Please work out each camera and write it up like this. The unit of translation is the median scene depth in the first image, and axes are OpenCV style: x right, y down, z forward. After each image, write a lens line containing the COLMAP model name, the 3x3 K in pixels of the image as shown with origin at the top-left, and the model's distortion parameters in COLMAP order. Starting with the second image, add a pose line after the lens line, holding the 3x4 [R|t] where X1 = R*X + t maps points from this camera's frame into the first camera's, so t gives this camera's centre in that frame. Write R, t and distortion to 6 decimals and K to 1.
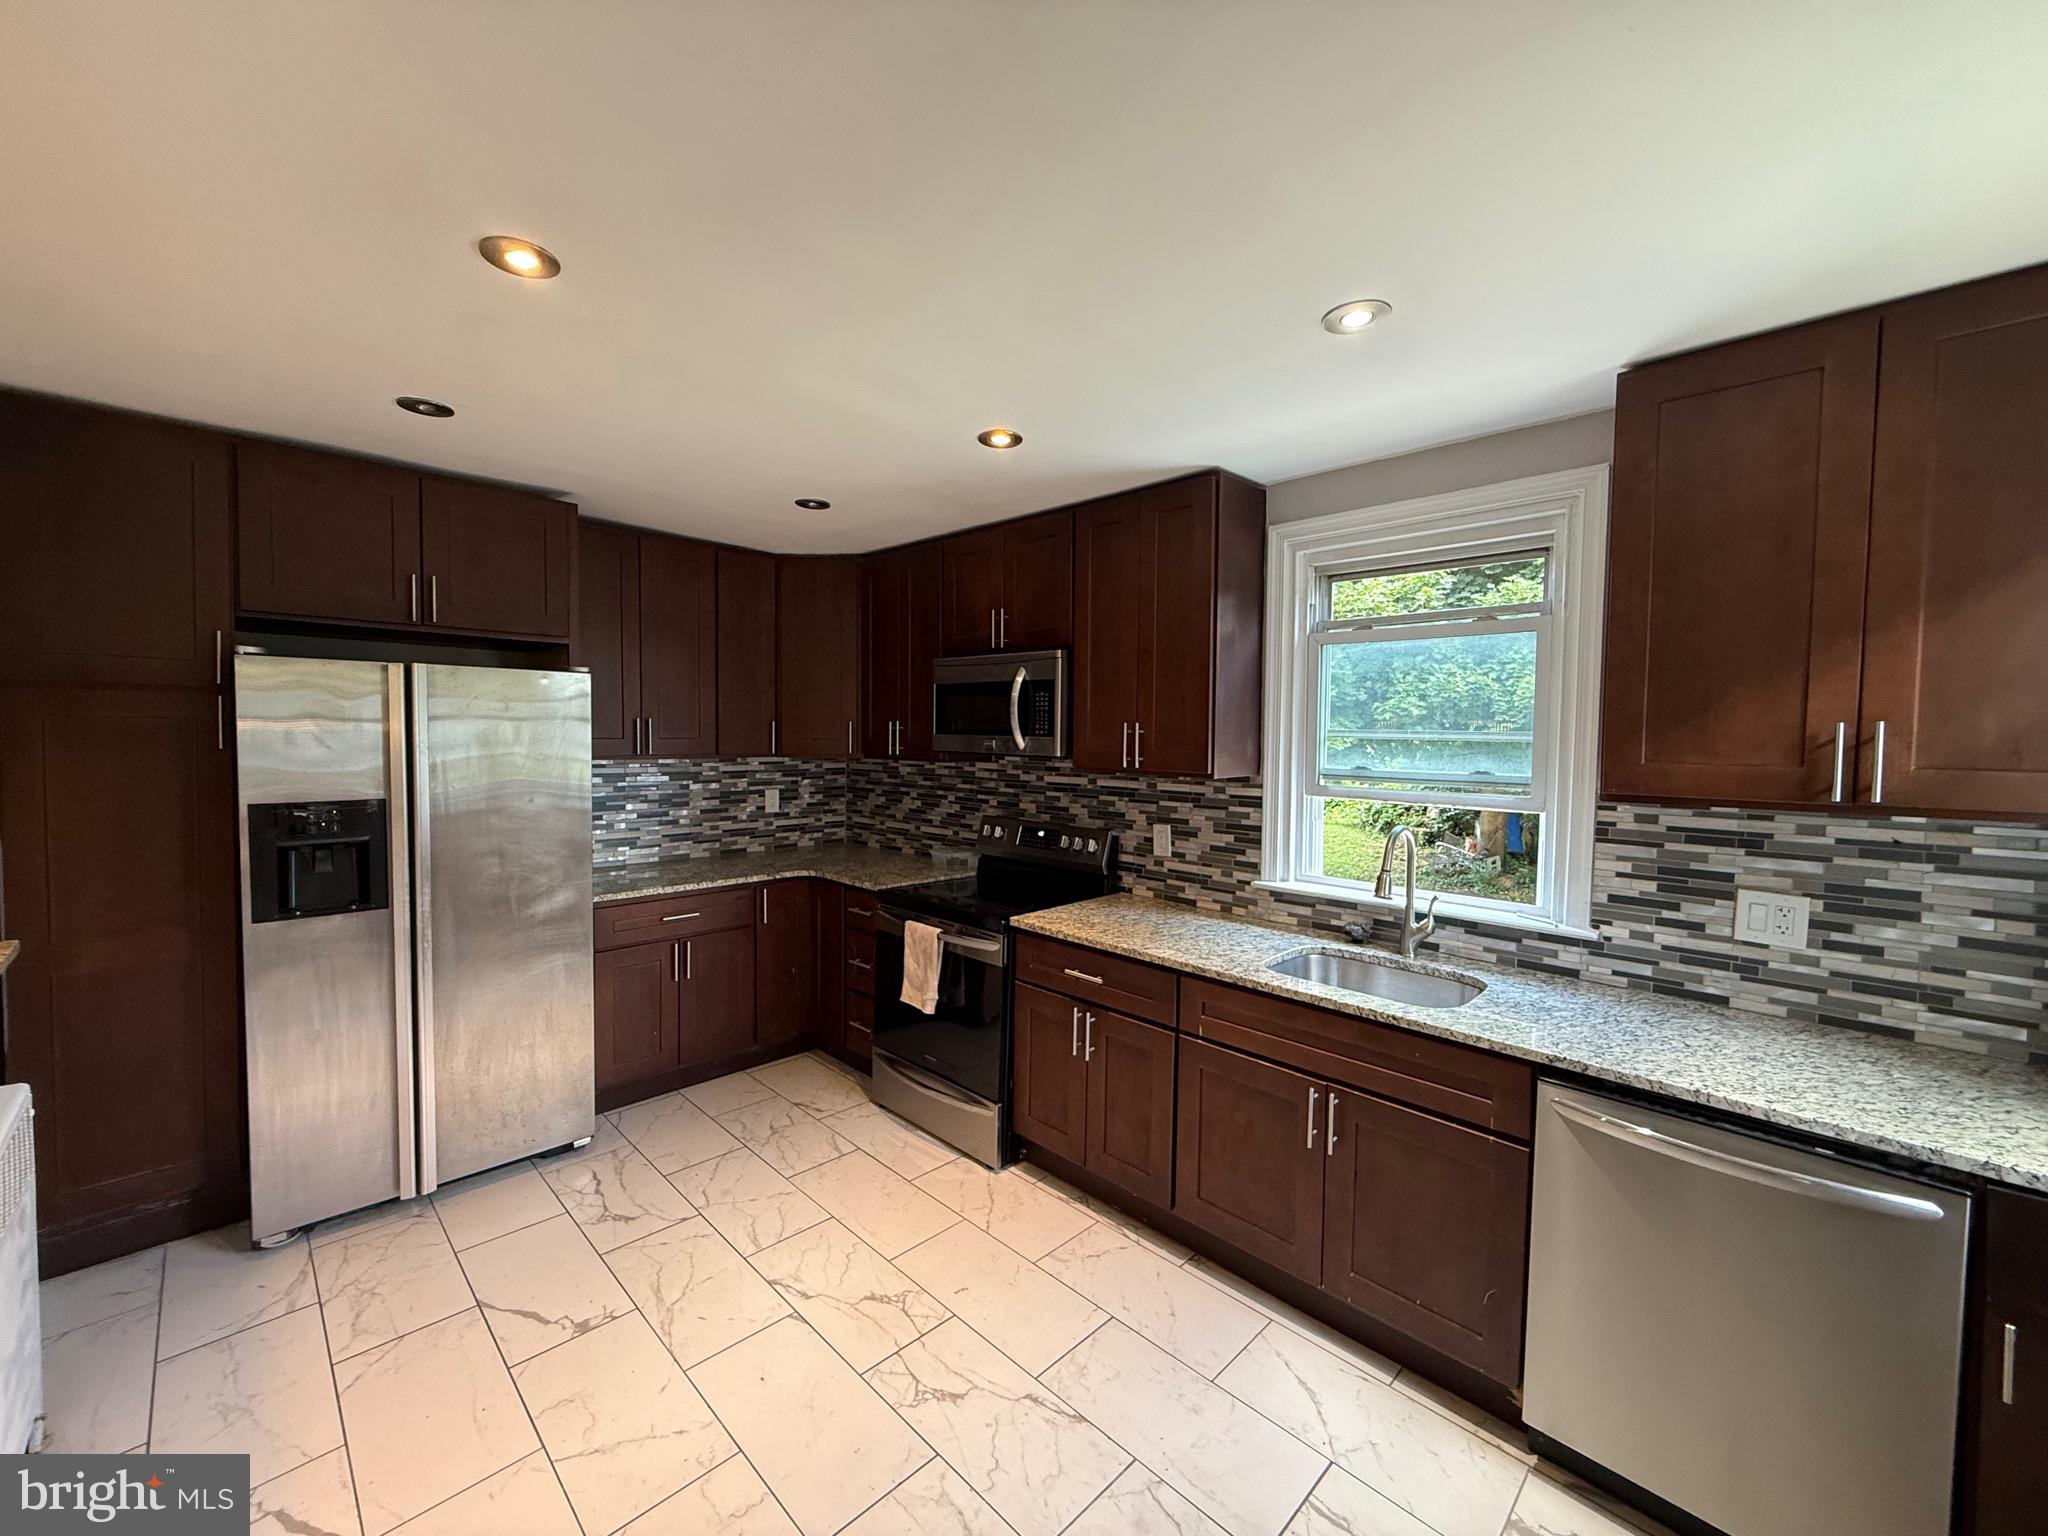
lens RADIAL K [[814.0, 0, 1016.2], [0, 814.0, 765.8], [0, 0, 1]] dist [0.000090, -0.000181]
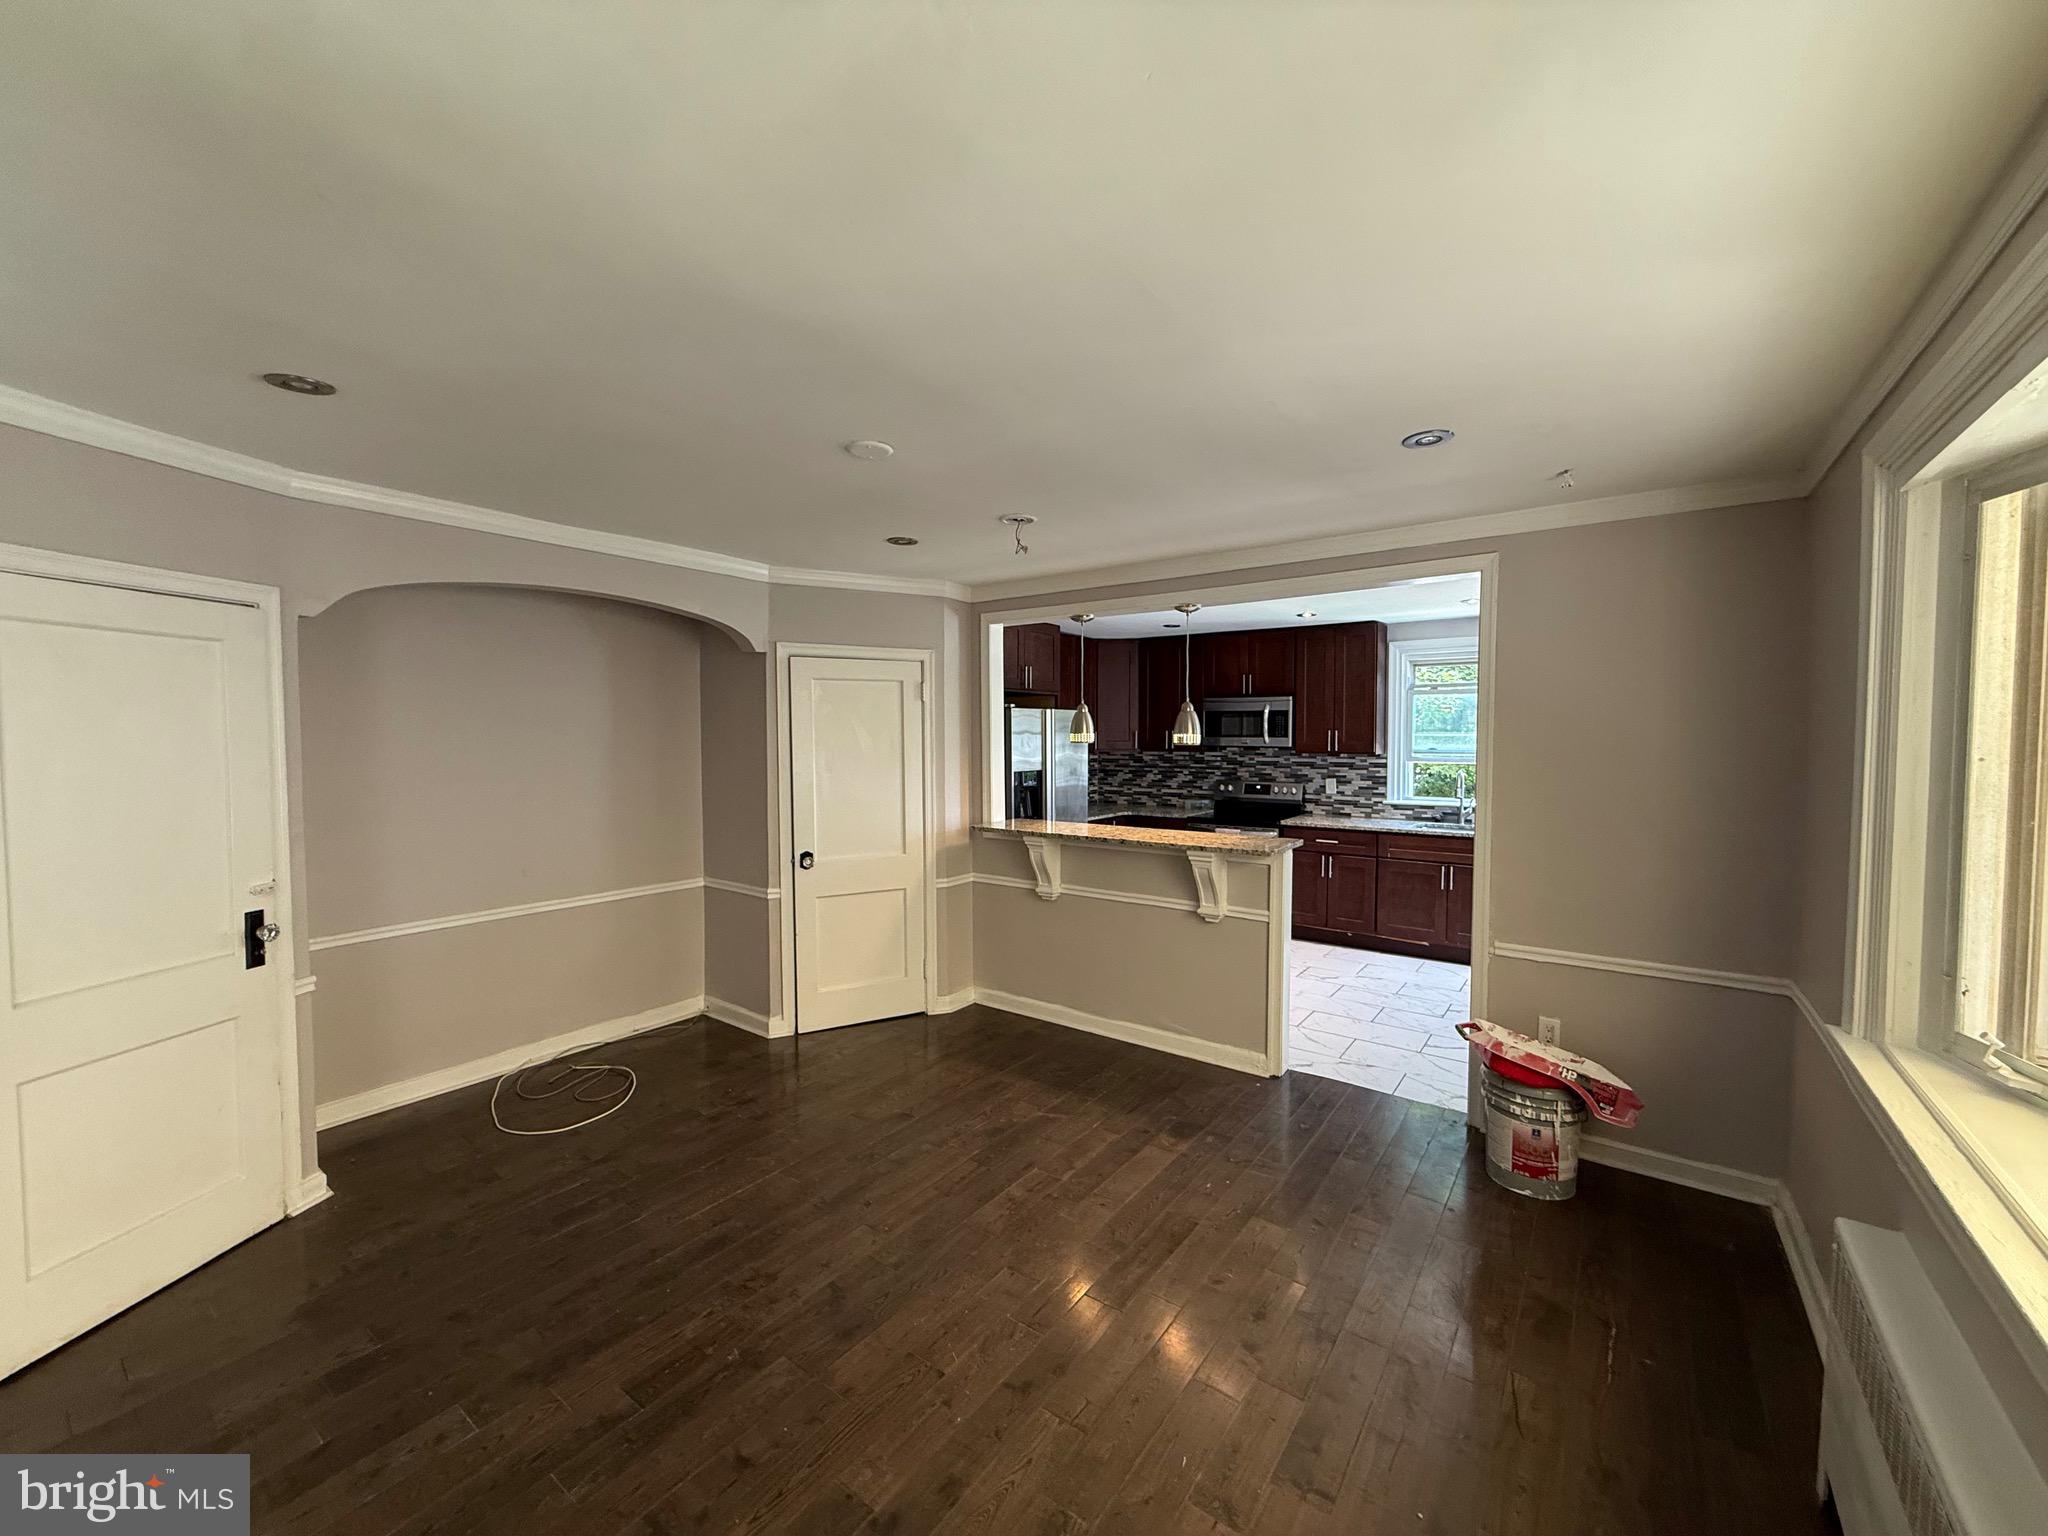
lens RADIAL K [[814.0, 0, 1016.2], [0, 814.0, 765.8], [0, 0, 1]] dist [0.000090, -0.000181]
pose [[0.988633, -0.020578, 0.148931, -0.941680], [0.021017, 0.999778, -0.001371, 0.025571], [-0.148870, 0.004485, 0.988847, -0.956719]]
